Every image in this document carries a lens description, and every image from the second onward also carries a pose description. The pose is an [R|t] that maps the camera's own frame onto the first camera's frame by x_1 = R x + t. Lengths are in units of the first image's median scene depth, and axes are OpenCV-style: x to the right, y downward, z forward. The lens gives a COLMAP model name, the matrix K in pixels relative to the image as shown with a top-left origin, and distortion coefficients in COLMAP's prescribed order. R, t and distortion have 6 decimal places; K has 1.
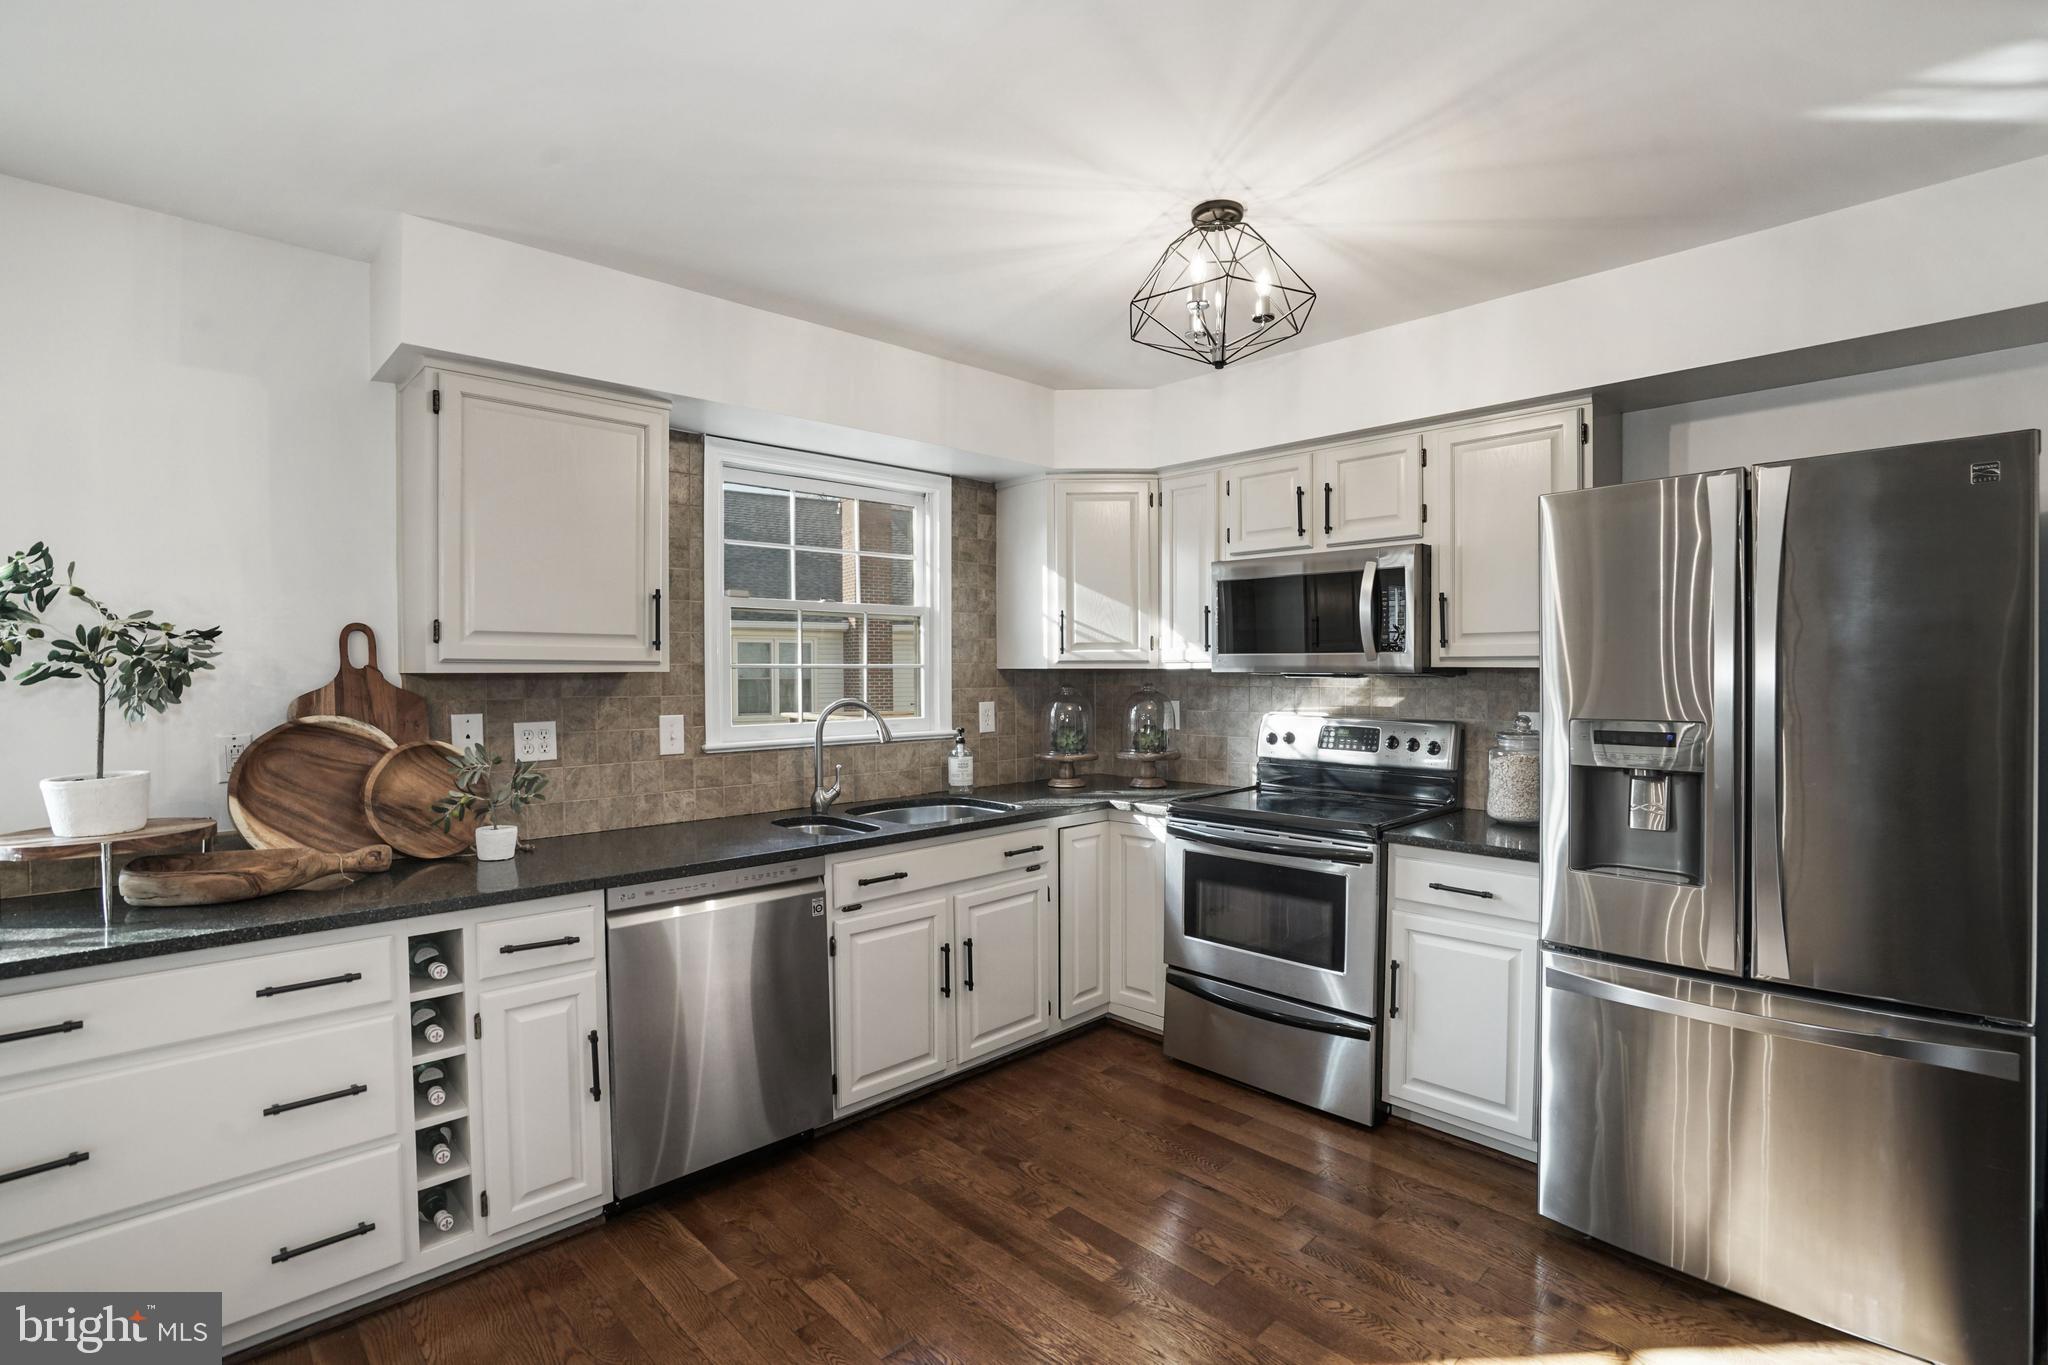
lens RADIAL K [[935.2, 0, 1019.4], [0, 935.2, 694.1], [0, 0, 1]] dist [-0.013989, 0.000285]
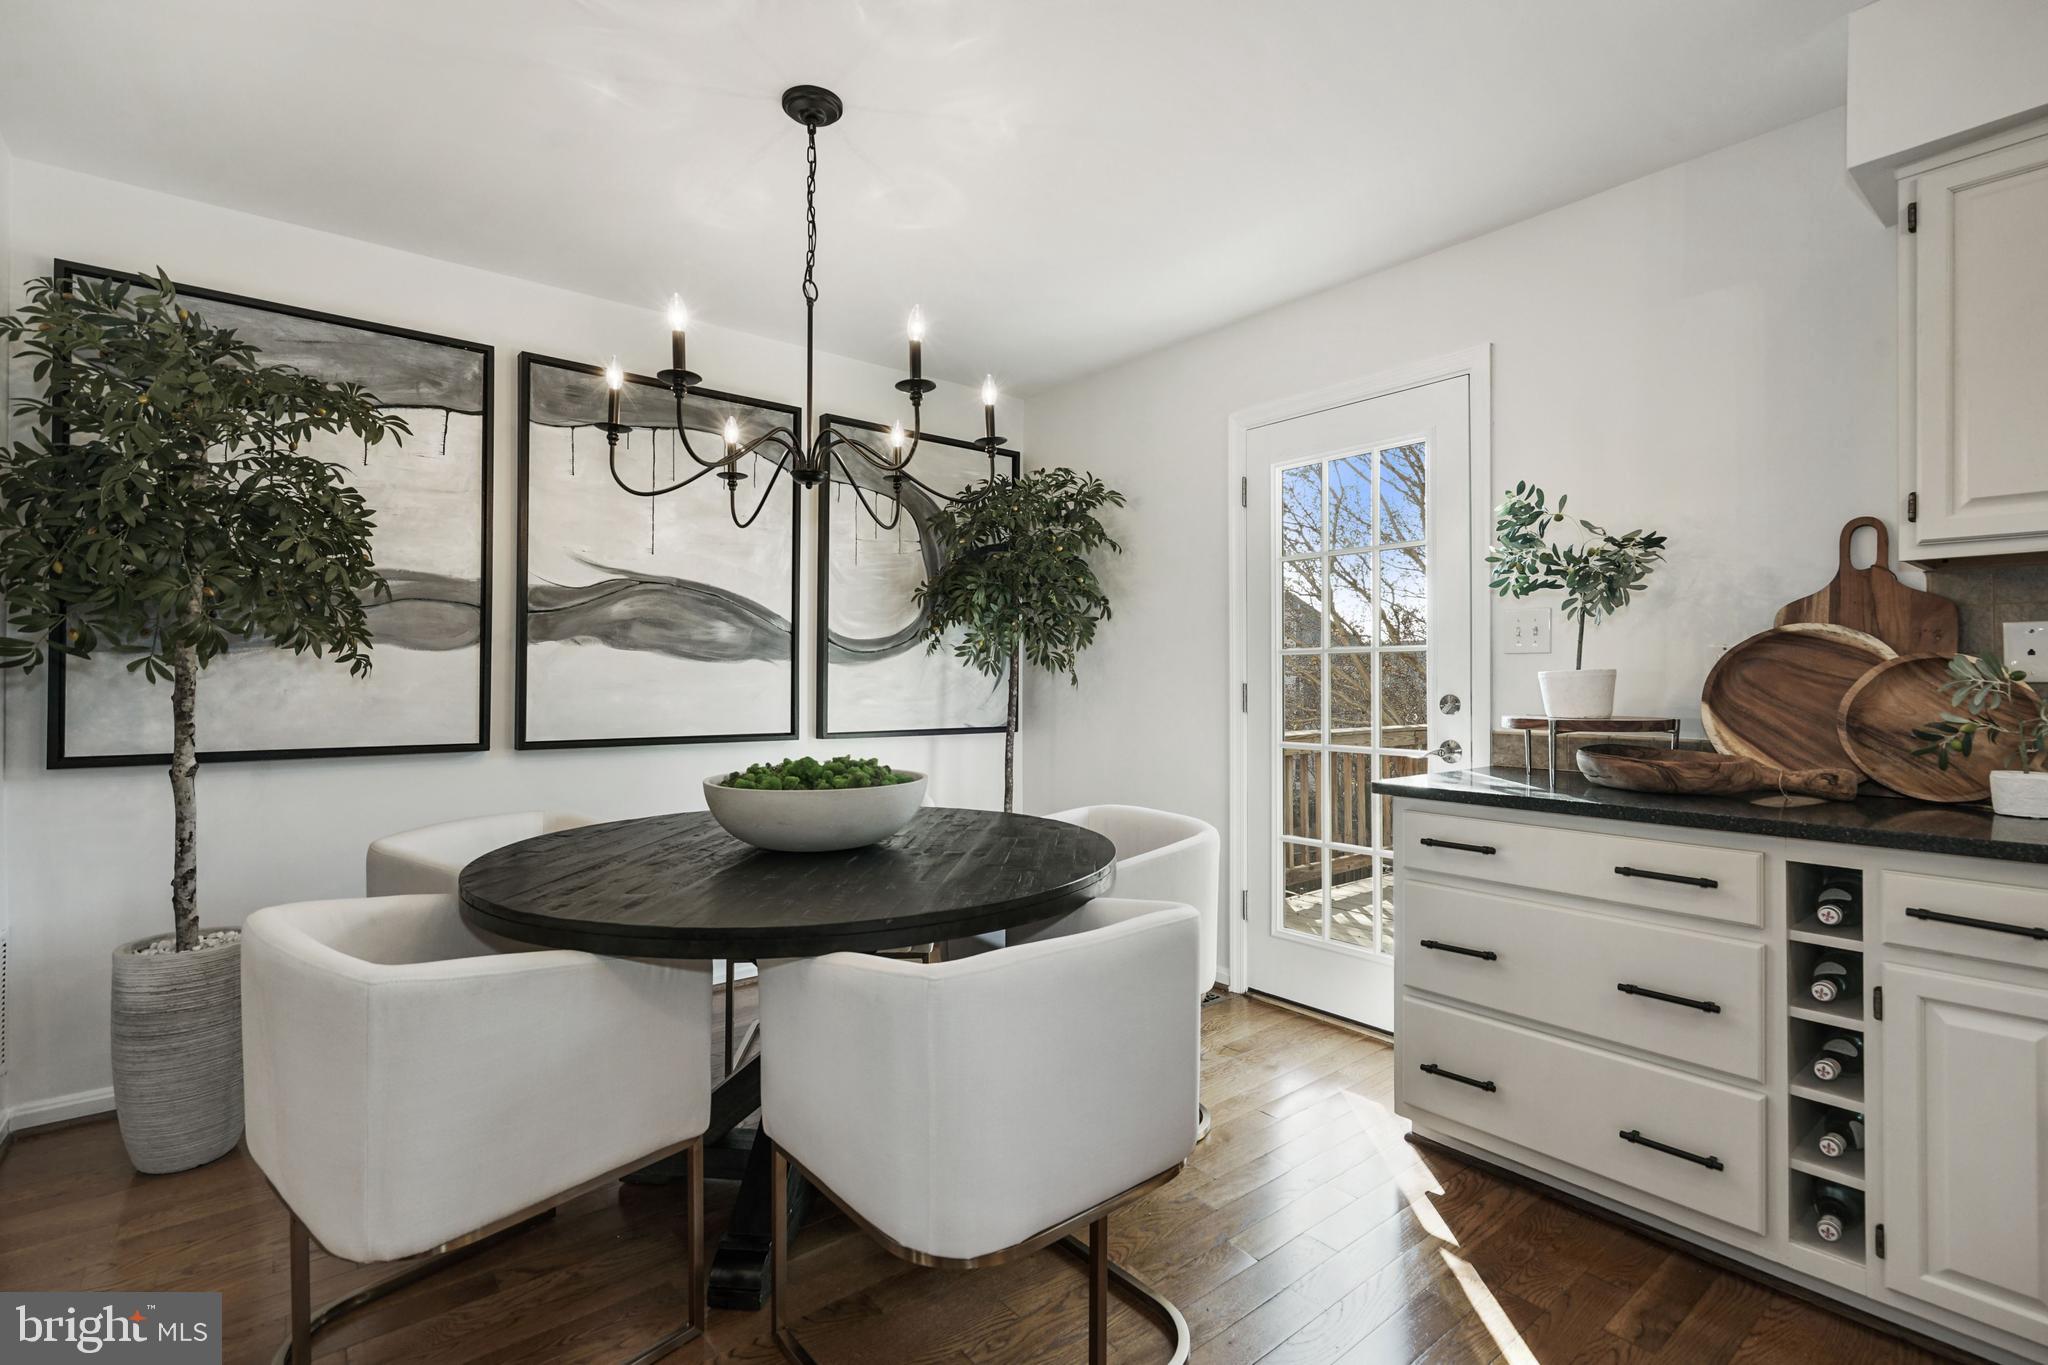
lens RADIAL K [[935.2, 0, 1023.1], [0, 935.2, 667.0], [0, 0, 1]] dist [-0.013989, 0.000285]
pose [[-0.094982, -0.014321, -0.995376, 0.228216], [-0.020805, 0.999707, -0.012398, 0.096938], [0.995262, 0.019531, -0.095252, 0.340032]]
